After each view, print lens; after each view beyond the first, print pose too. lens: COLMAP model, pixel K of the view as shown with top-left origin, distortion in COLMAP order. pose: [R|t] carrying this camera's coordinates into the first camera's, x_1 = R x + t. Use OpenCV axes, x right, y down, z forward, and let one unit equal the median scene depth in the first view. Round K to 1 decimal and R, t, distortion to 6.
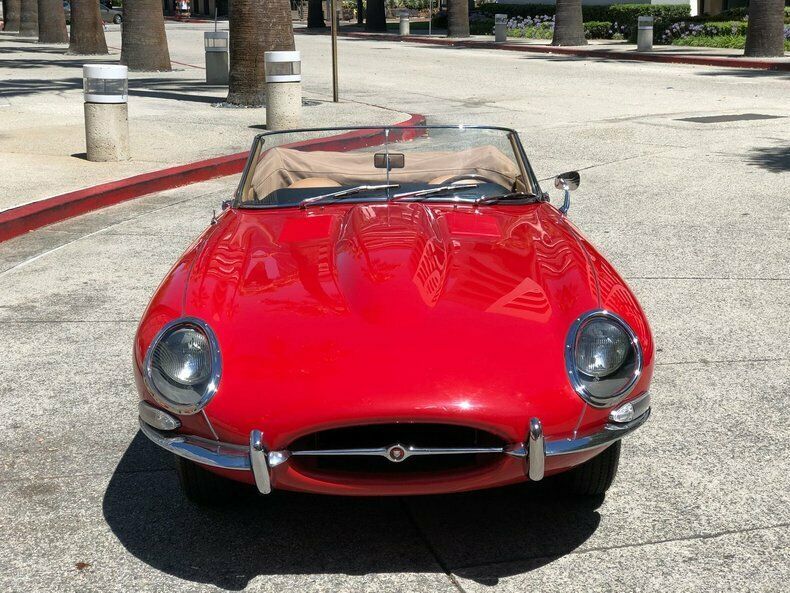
lens RADIAL K [[1293.9, 0, 395.0], [0, 1293.9, 296.5], [0, 0, 1]] dist [0.028200, 0.025450]
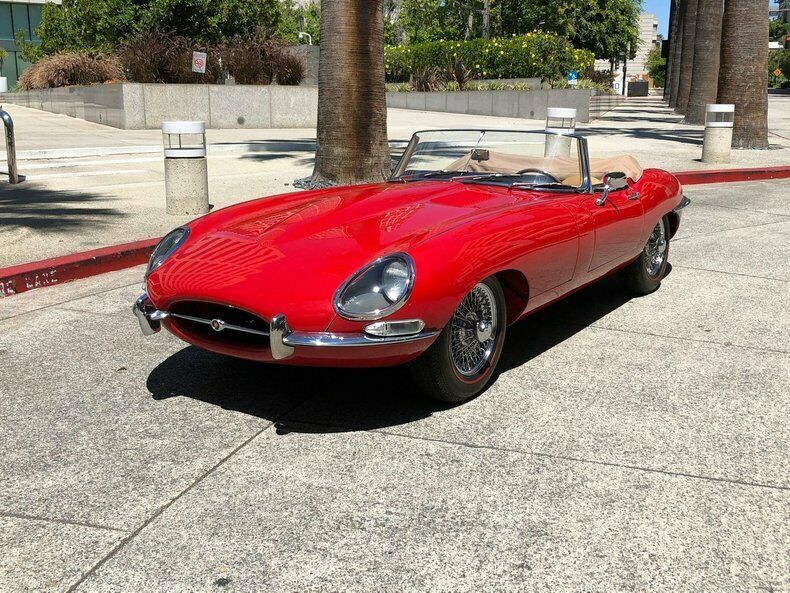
lens RADIAL K [[879.9, 0, 417.6], [0, 879.9, 295.2], [0, 0, 1]] dist [0.014141, -0.046337]
pose [[0.820755, 0.142580, -0.553202, 0.572246], [-0.137176, 0.989210, 0.051434, 0.005232], [0.554567, 0.033672, 0.831458, 0.236806]]
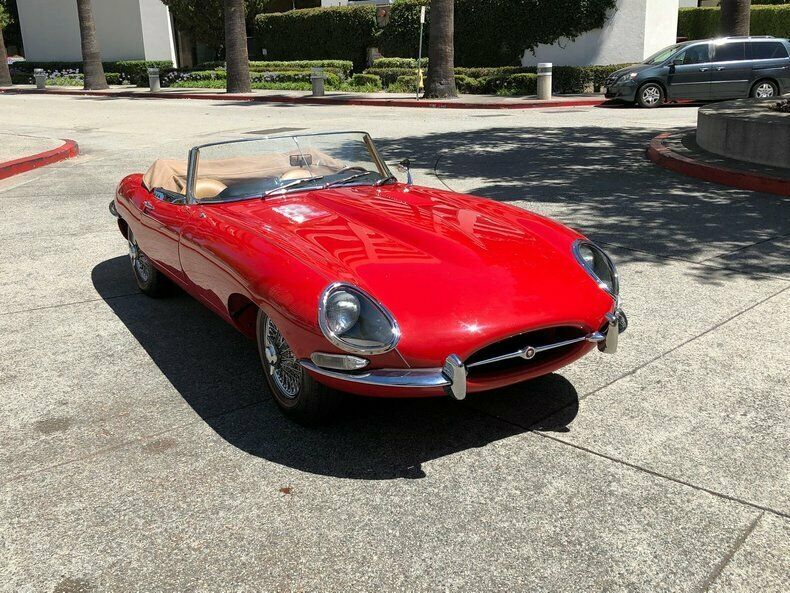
lens RADIAL K [[829.3, 0, 395.0], [0, 829.3, 296.5], [0, 0, 1]] dist [0.004023, 0.005463]
pose [[0.868336, -0.147488, 0.473539, -0.427811], [0.122005, 0.988944, 0.084292, -0.026805], [-0.480736, -0.015420, 0.876730, 0.217232]]
